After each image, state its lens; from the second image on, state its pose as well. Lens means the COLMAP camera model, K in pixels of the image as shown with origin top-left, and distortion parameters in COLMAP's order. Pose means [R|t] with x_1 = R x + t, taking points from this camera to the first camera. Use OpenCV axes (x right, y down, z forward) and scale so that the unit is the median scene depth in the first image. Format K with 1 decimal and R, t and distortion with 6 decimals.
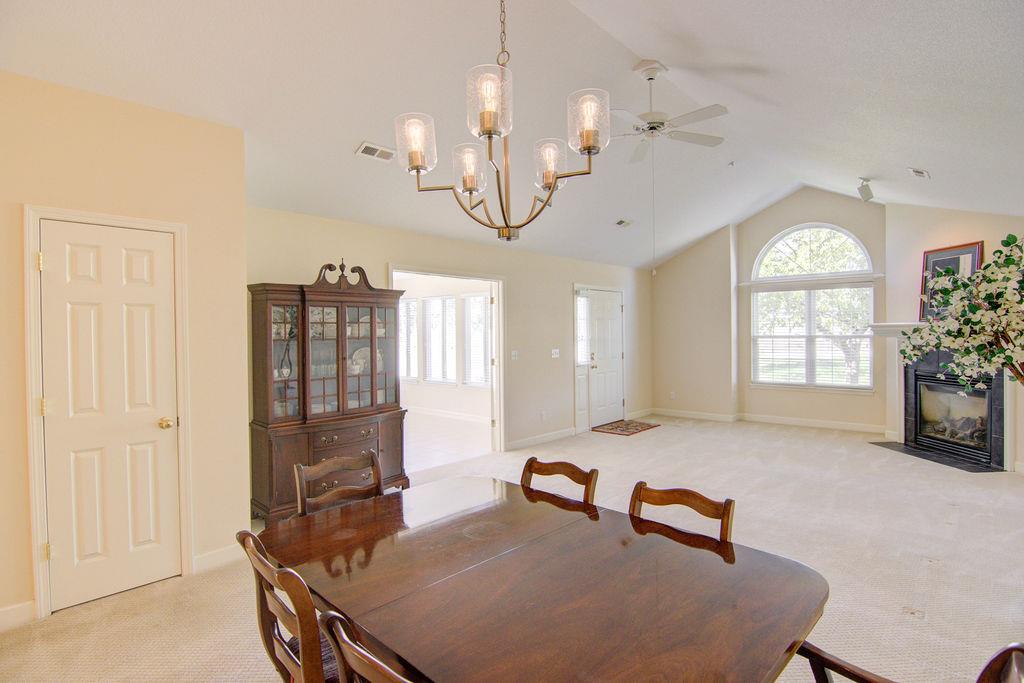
lens RADIAL K [[530.4, 0, 512.0], [0, 530.4, 341.5], [0, 0, 1]] dist [-0.021516, -0.000060]
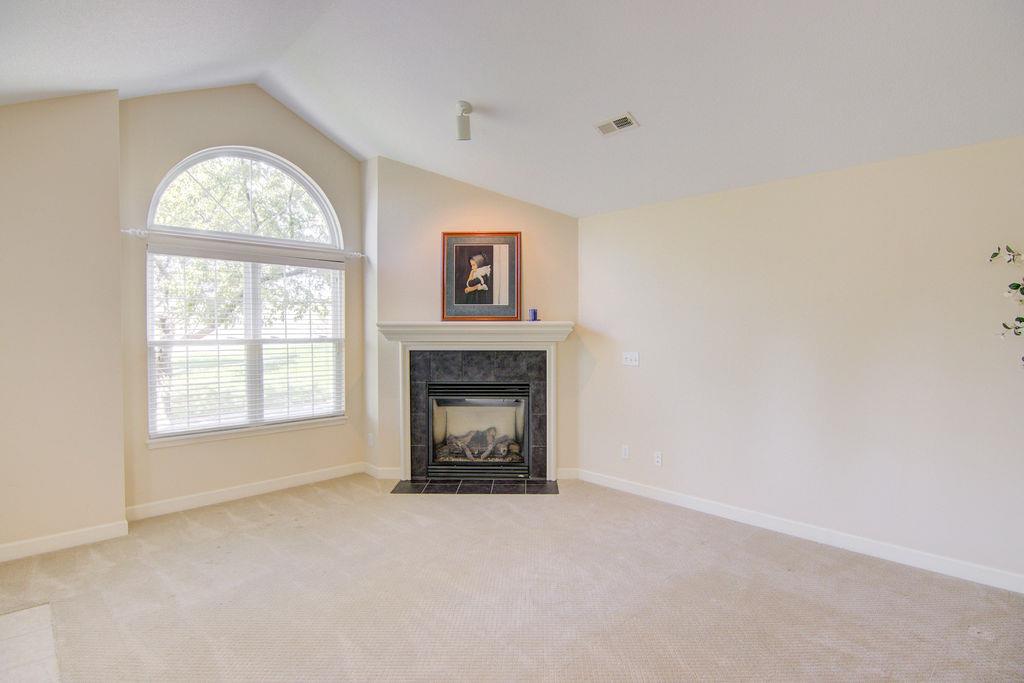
lens RADIAL K [[508.0, 0, 512.0], [0, 508.0, 341.5], [0, 0, 1]] dist [-0.036559, -0.000445]
pose [[0.063578, -0.007498, 0.997949, 0.022099], [0.017556, 0.999825, 0.006393, -0.008364], [-0.997822, 0.017114, 0.063698, 0.751128]]
